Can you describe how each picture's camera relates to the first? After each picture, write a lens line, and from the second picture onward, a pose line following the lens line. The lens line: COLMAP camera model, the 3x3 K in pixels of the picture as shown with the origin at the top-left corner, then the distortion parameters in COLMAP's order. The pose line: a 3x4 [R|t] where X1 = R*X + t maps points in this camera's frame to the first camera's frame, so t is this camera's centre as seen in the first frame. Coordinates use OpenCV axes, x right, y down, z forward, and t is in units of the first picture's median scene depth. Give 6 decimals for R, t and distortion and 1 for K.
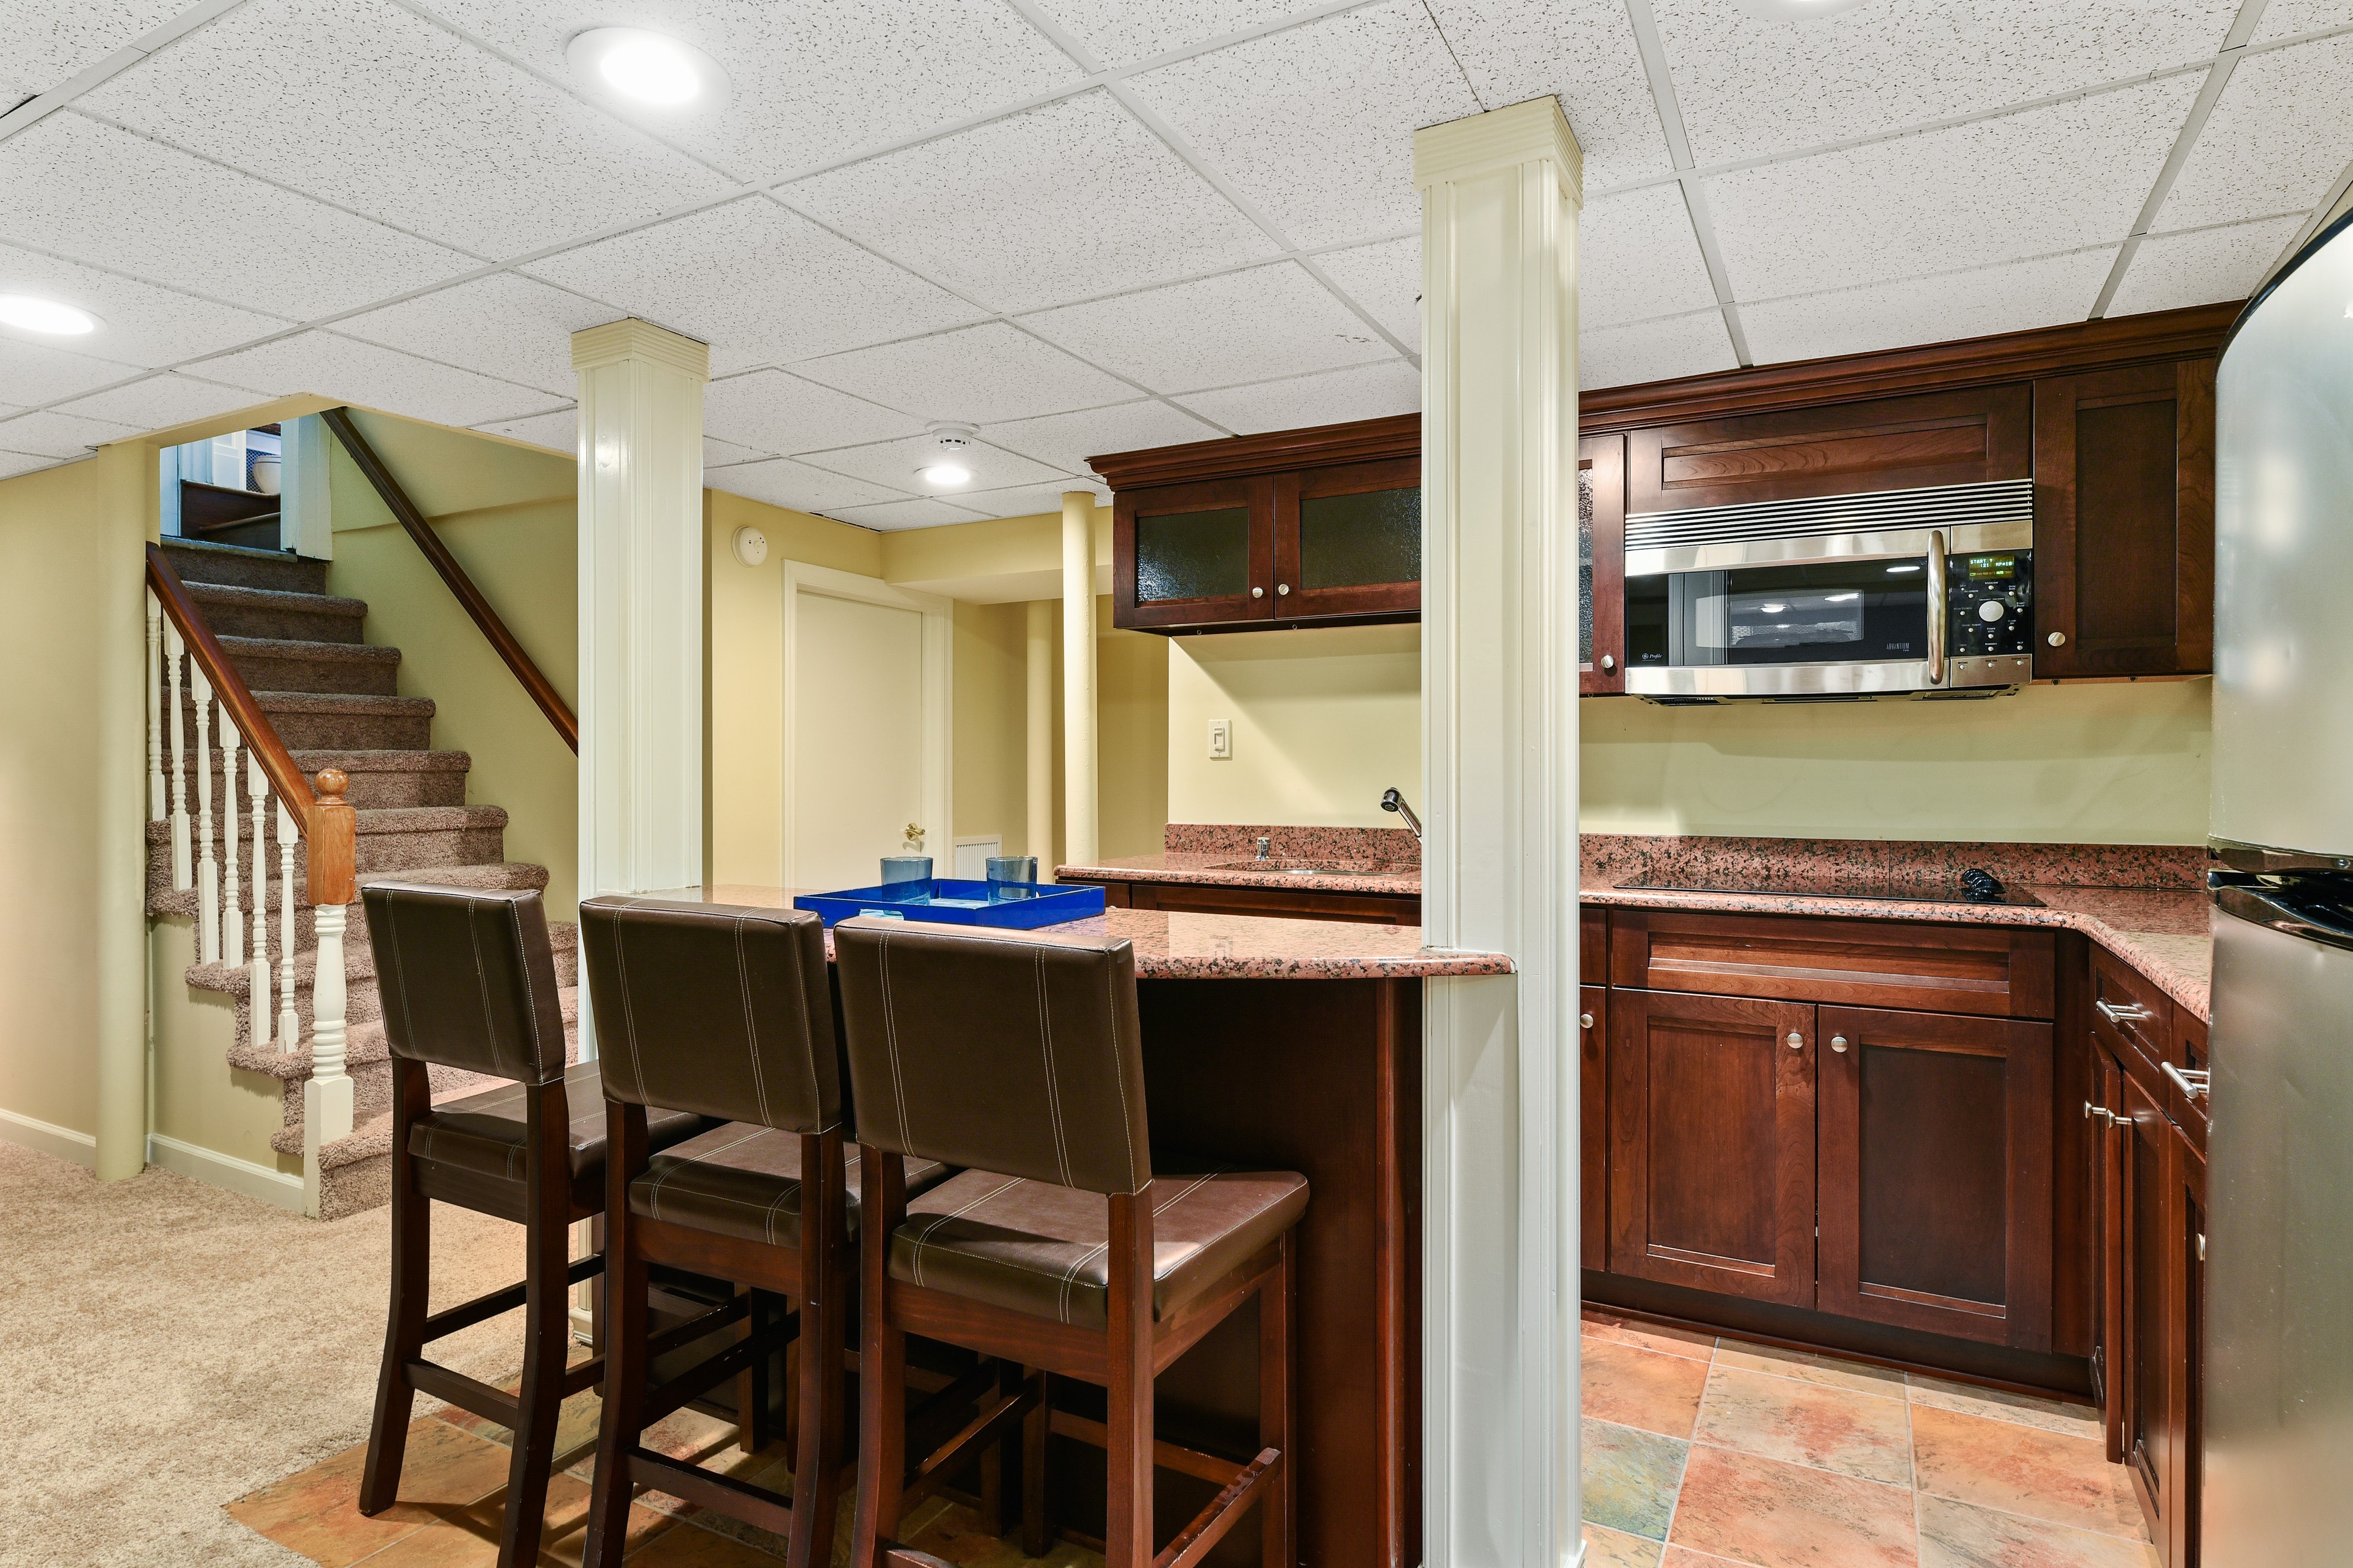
lens RADIAL K [[1270.4, 0, 1180.3], [0, 1270.4, 780.2], [0, 0, 1]] dist [0.000126, 0.000372]
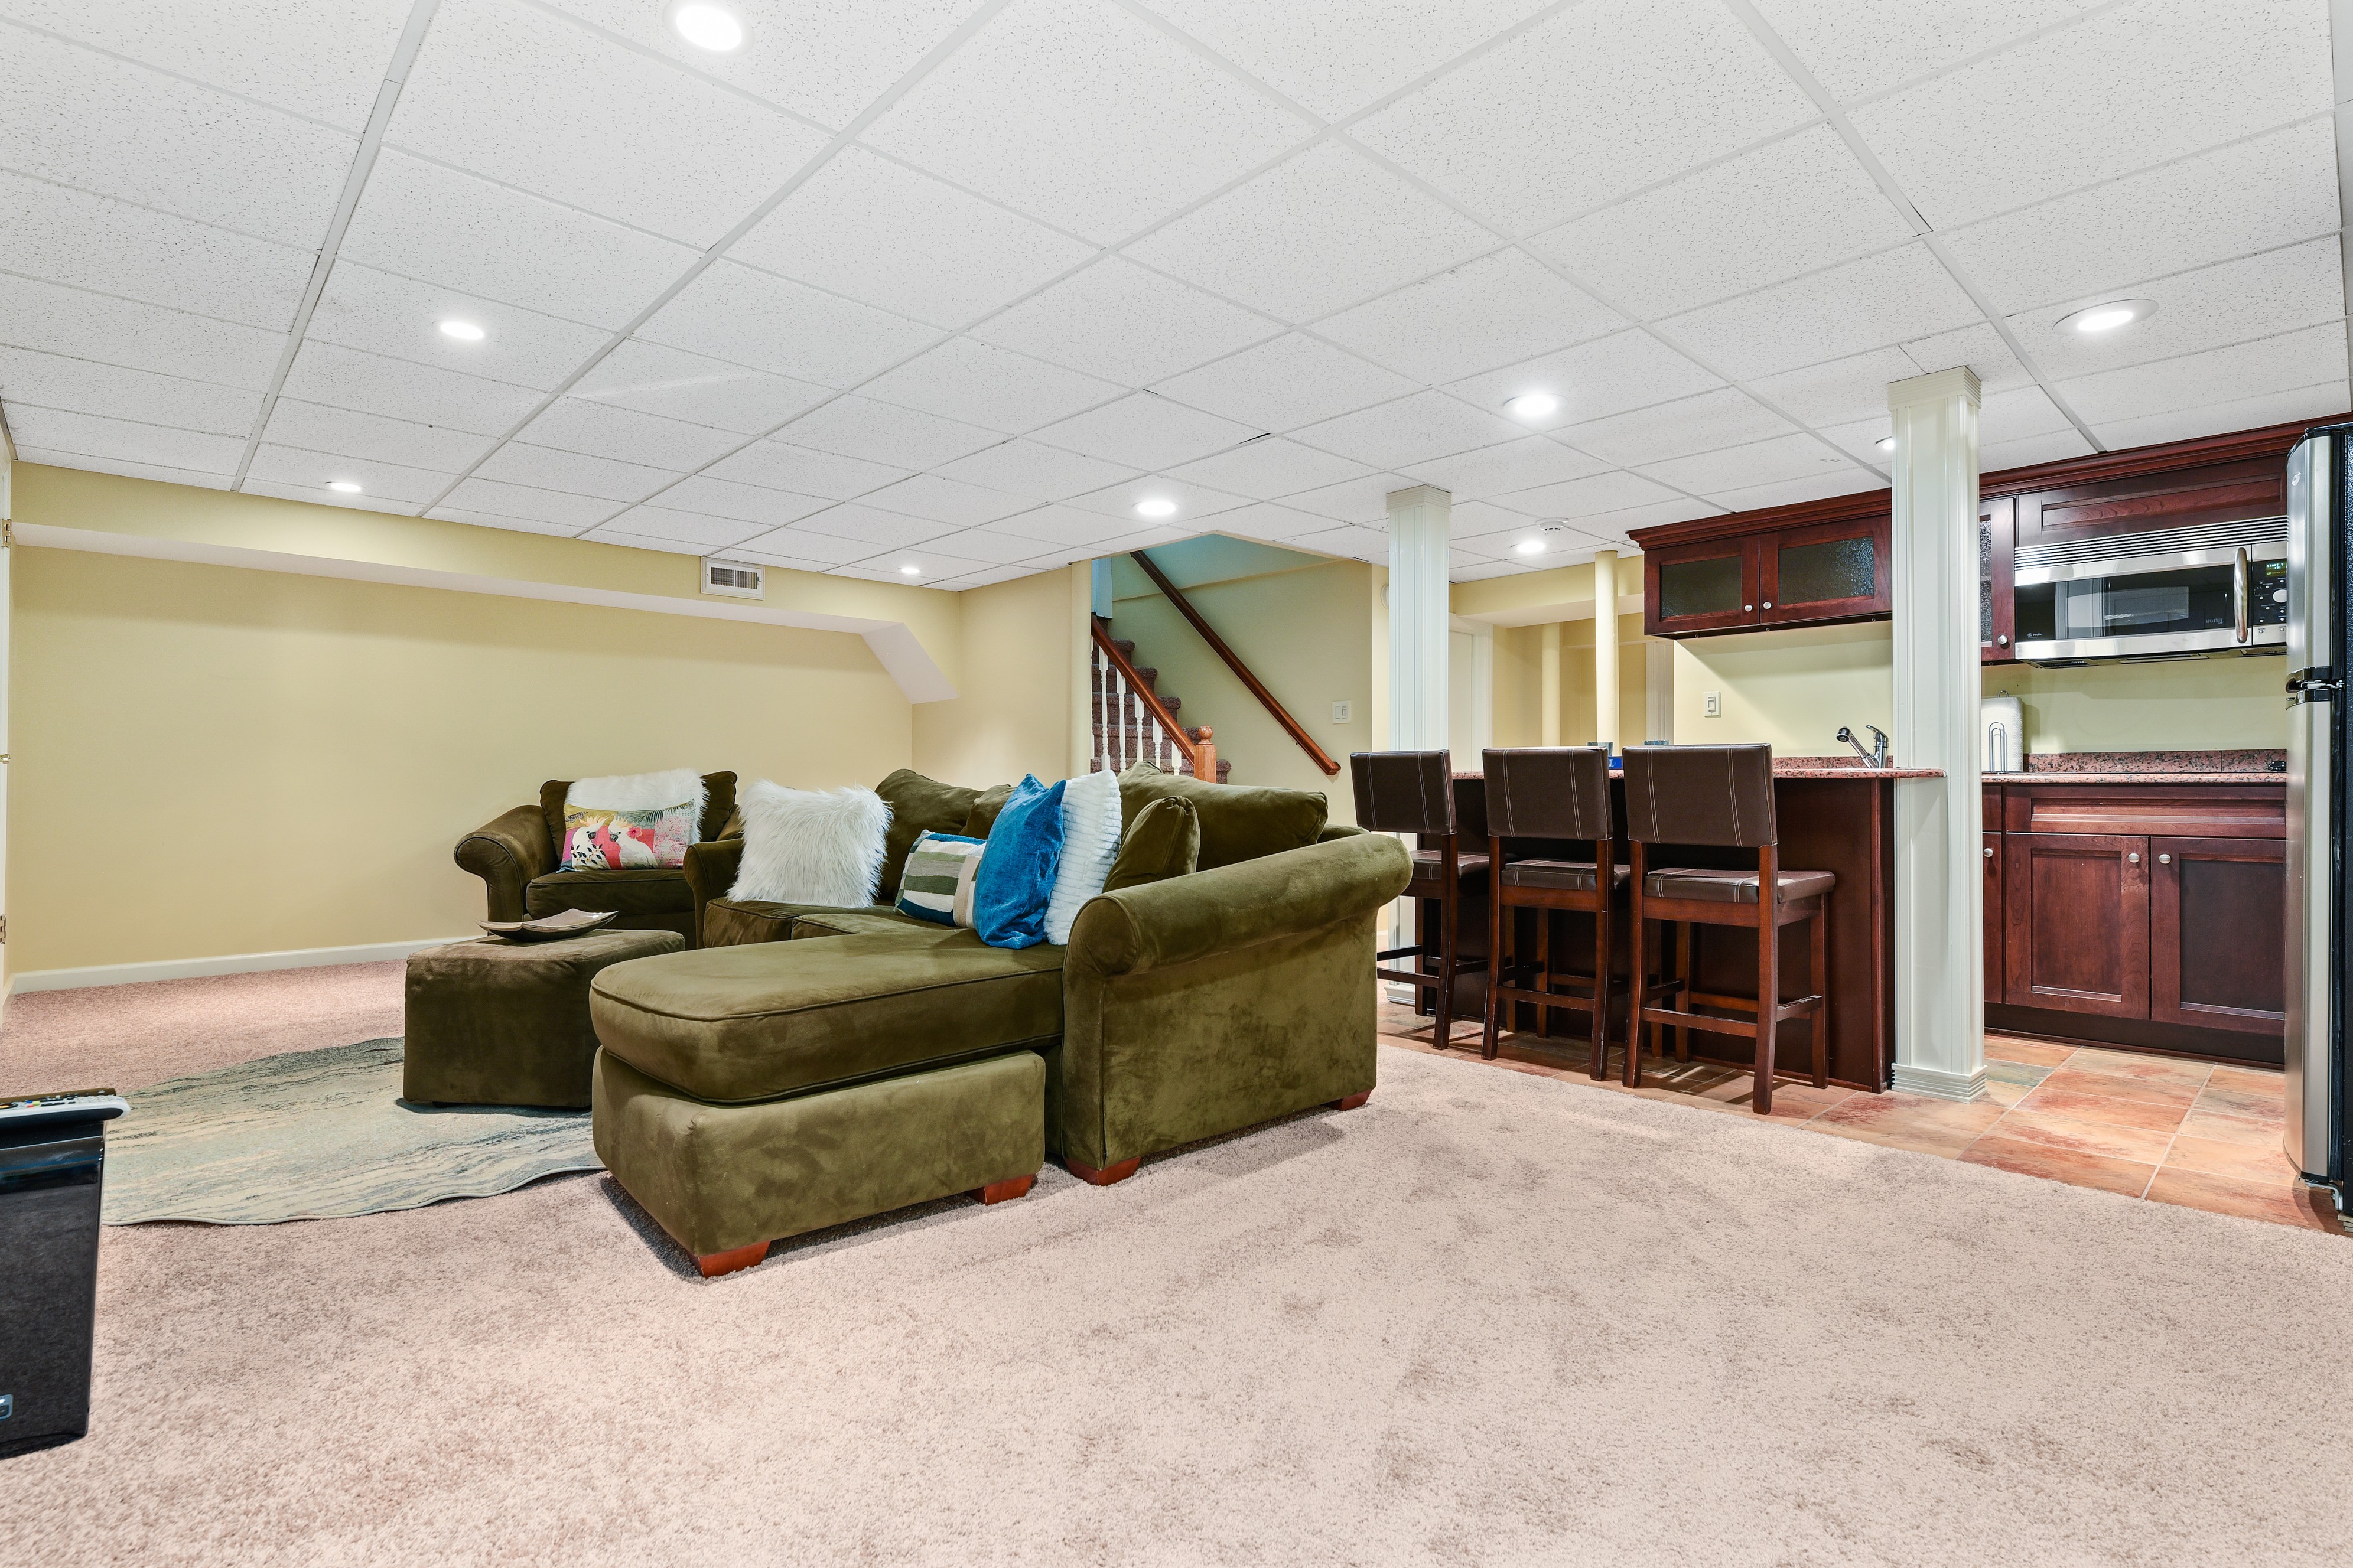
lens RADIAL K [[1126.6, 0, 1162.0], [0, 1126.6, 777.0], [0, 0, 1]] dist [-0.006111, -0.000383]
pose [[0.946638, -0.000422, -0.322299, -0.232273], [-0.004949, 0.999862, -0.015846, 0.118441], [0.322262, 0.016595, 0.946505, -0.748379]]
